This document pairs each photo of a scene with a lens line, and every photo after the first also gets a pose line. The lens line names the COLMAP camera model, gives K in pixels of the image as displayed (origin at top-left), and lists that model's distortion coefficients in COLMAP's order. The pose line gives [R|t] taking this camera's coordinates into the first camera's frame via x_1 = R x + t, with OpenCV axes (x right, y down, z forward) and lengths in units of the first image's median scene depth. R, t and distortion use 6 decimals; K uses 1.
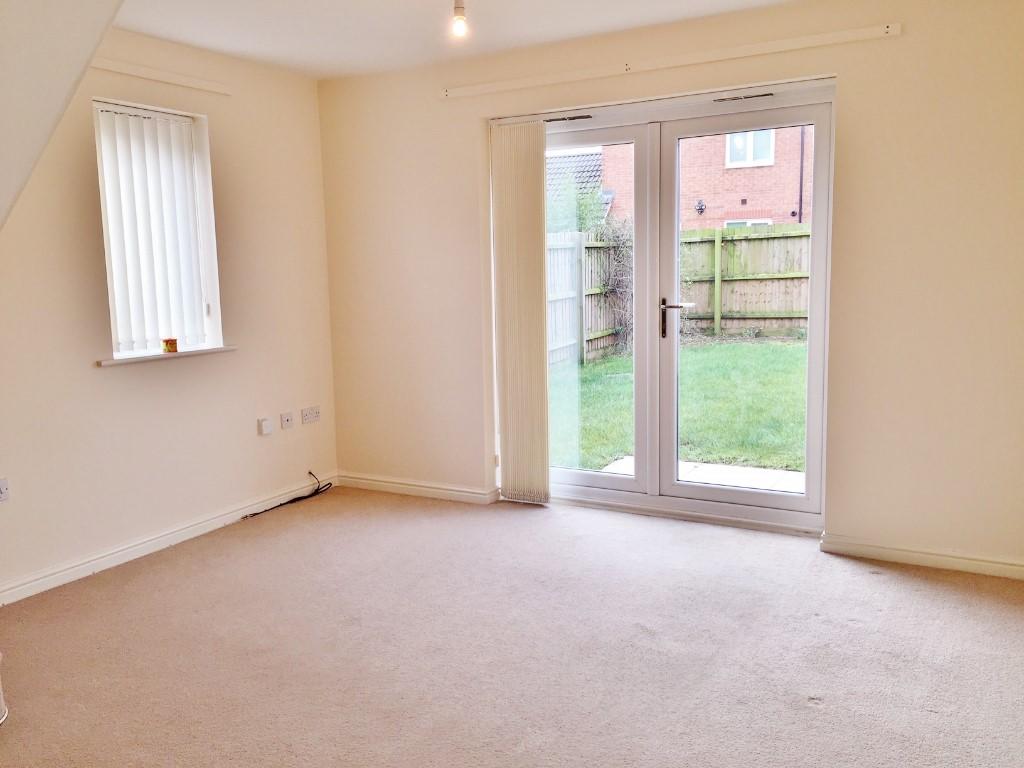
lens RADIAL K [[875.4, 0, 526.5], [0, 875.4, 381.0], [0, 0, 1]] dist [0.078709, 0.000294]
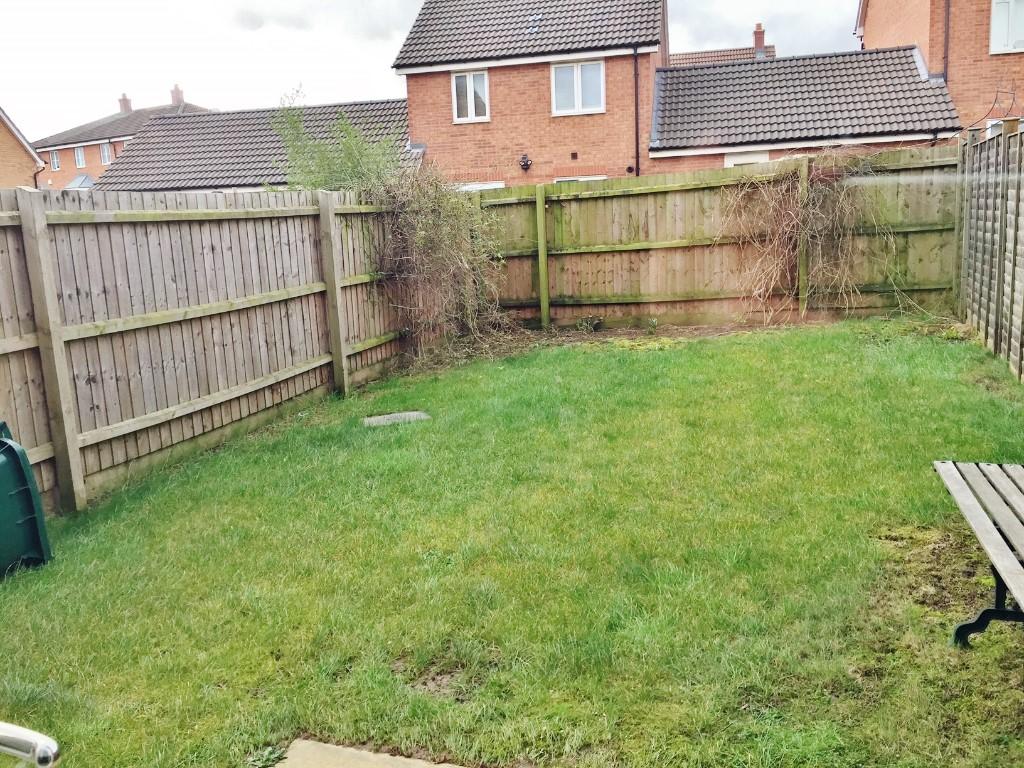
lens RADIAL K [[875.4, 0, 526.5], [0, 875.4, 381.0], [0, 0, 1]] dist [0.078709, 0.000294]
pose [[0.983670, -0.053169, 0.171951, 0.071322], [0.046170, 0.997944, 0.044450, -0.042094], [-0.173961, -0.035786, 0.984102, 0.269002]]
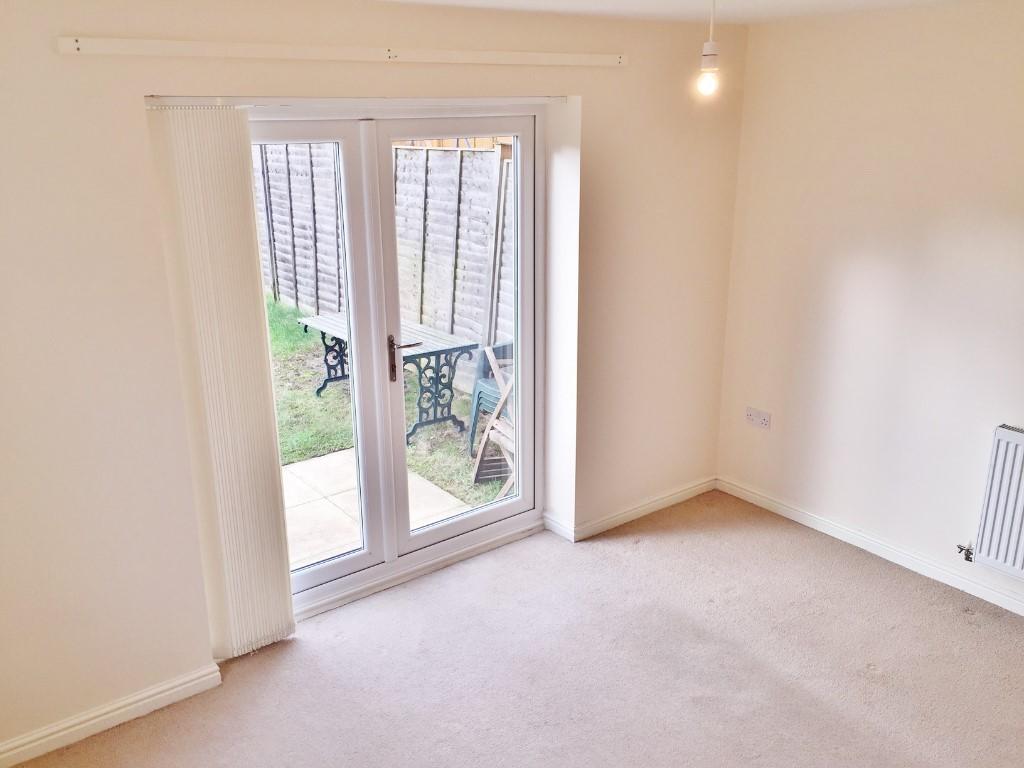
lens RADIAL K [[875.4, 0, 526.5], [0, 875.4, 381.0], [0, 0, 1]] dist [0.078709, 0.000294]
pose [[0.412262, -0.260479, 0.873035, -0.155562], [0.118675, 0.965447, 0.232011, -0.068467], [-0.903303, 0.007958, 0.428929, 0.159561]]
